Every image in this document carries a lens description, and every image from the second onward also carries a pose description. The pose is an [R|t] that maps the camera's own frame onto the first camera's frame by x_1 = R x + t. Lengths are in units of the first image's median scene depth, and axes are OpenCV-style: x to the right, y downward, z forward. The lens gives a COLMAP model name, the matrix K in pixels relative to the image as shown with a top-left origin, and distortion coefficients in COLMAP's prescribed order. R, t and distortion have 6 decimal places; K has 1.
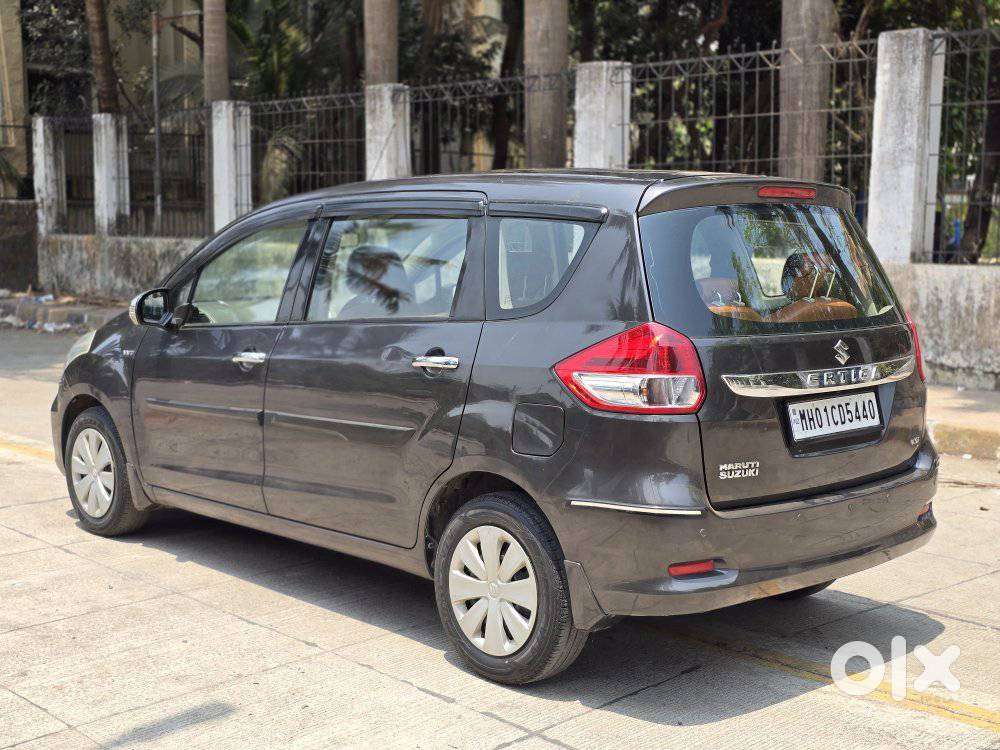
lens RADIAL K [[1365.3, 0, 501.7], [0, 1365.3, 391.2], [0, 0, 1]] dist [0.218014, -0.685280]
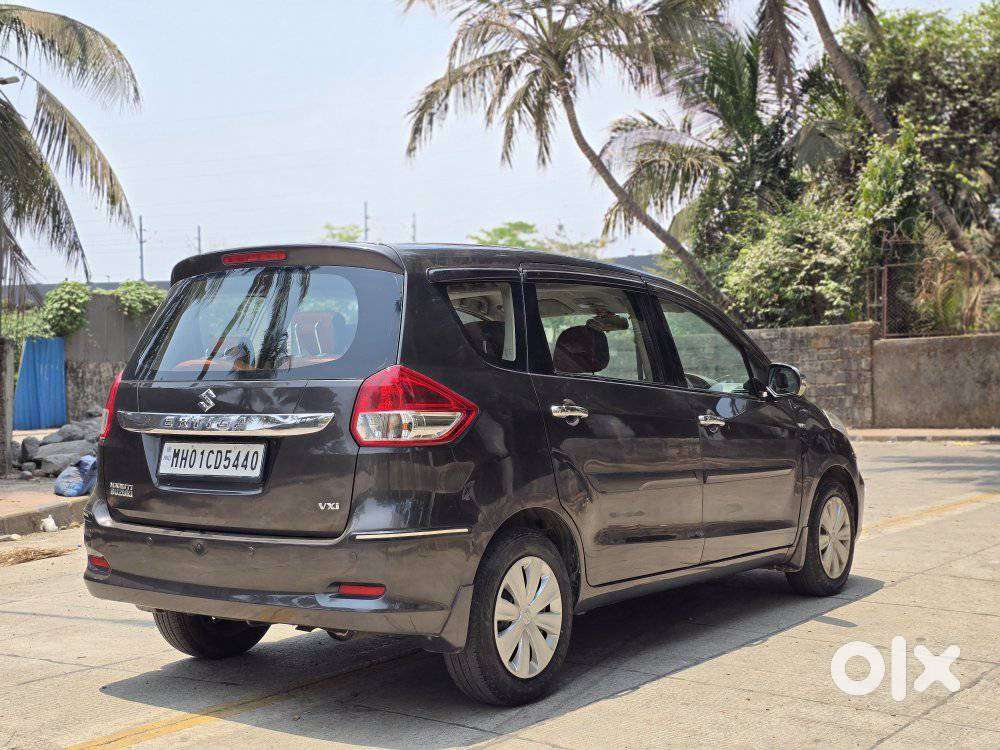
lens RADIAL K [[1365.3, 0, 501.7], [0, 1365.3, 391.2], [0, 0, 1]] dist [0.218014, -0.685280]
pose [[0.171136, -0.001248, -0.985247, 1.115919], [-0.109263, 0.993807, -0.020238, -0.031978], [0.979170, 0.111114, 0.169940, 0.864593]]
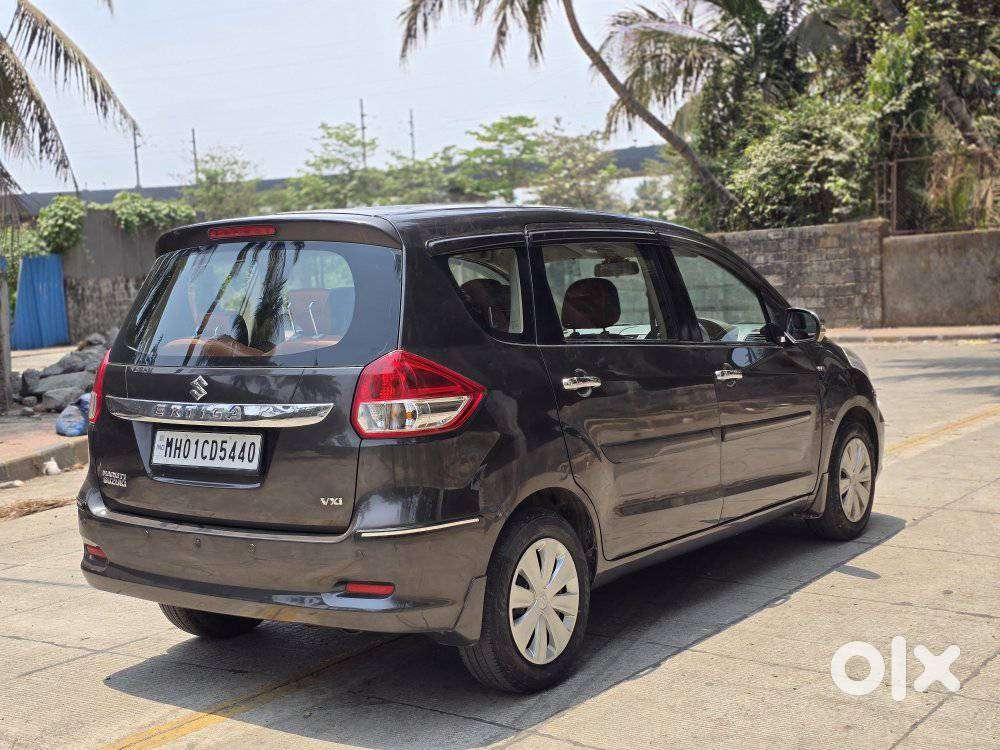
lens RADIAL K [[1363.4, 0, 508.4], [0, 1363.4, 396.5], [0, 0, 1]] dist [0.206465, -0.601423]
pose [[0.173099, 0.073466, -0.982161, 1.065687], [-0.079409, 0.995009, 0.060432, -0.084267], [0.981698, 0.067532, 0.178069, 0.866482]]
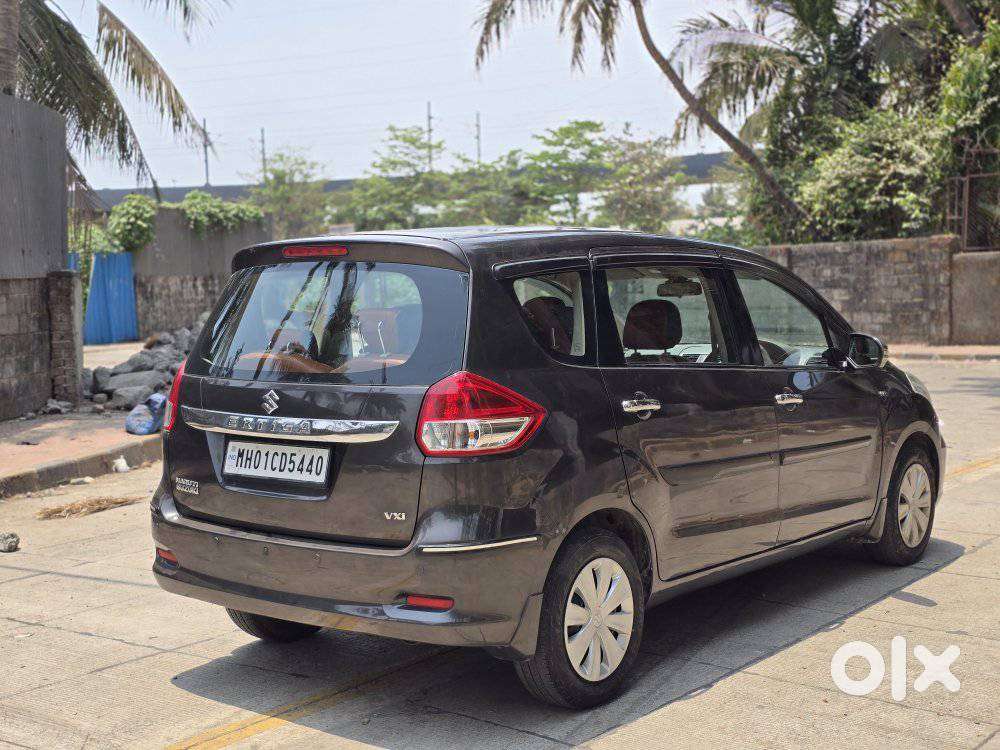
lens RADIAL K [[1370.2, 0, 502.5], [0, 1370.2, 402.3], [0, 0, 1]] dist [0.161120, -0.353974]
pose [[0.124494, 0.079019, -0.989069, 1.086823], [-0.103281, 0.992441, 0.066288, -0.096209], [0.986830, 0.093899, 0.131714, 0.860337]]
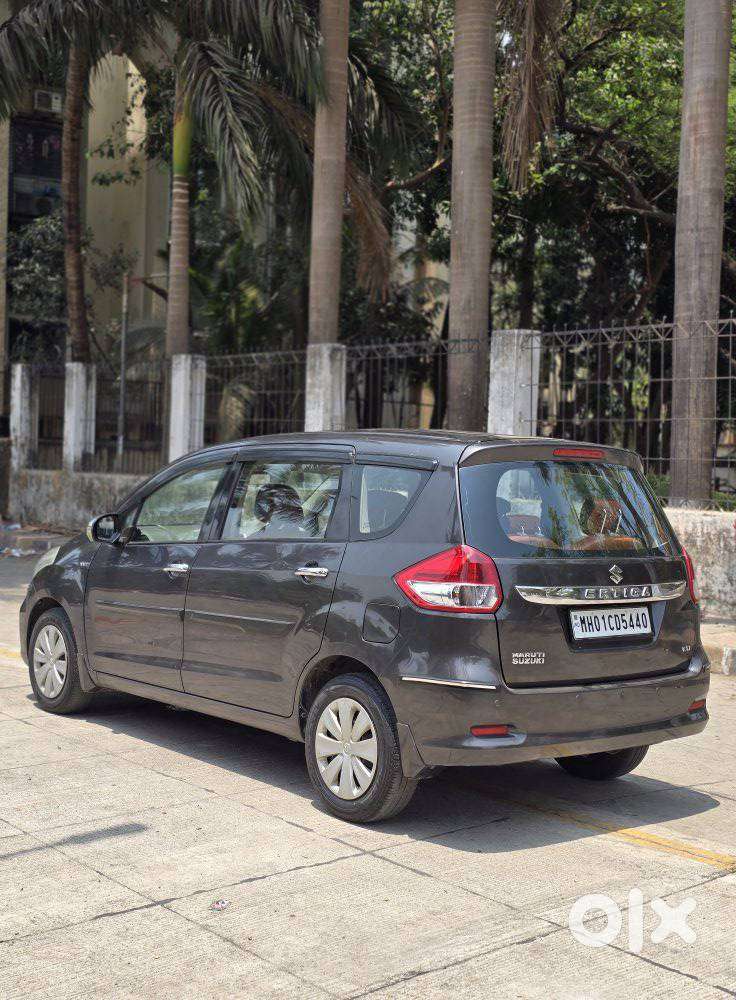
lens RADIAL K [[1385.0, 0, 368.0], [0, 1385.0, 500.0], [0, 0, 1]] dist [0.261980, -0.916615]
pose [[0.997338, 0.028794, -0.066992, 0.080763], [-0.035236, 0.994656, -0.097047, 0.032231], [0.063840, 0.099149, 0.993023, -0.287338]]
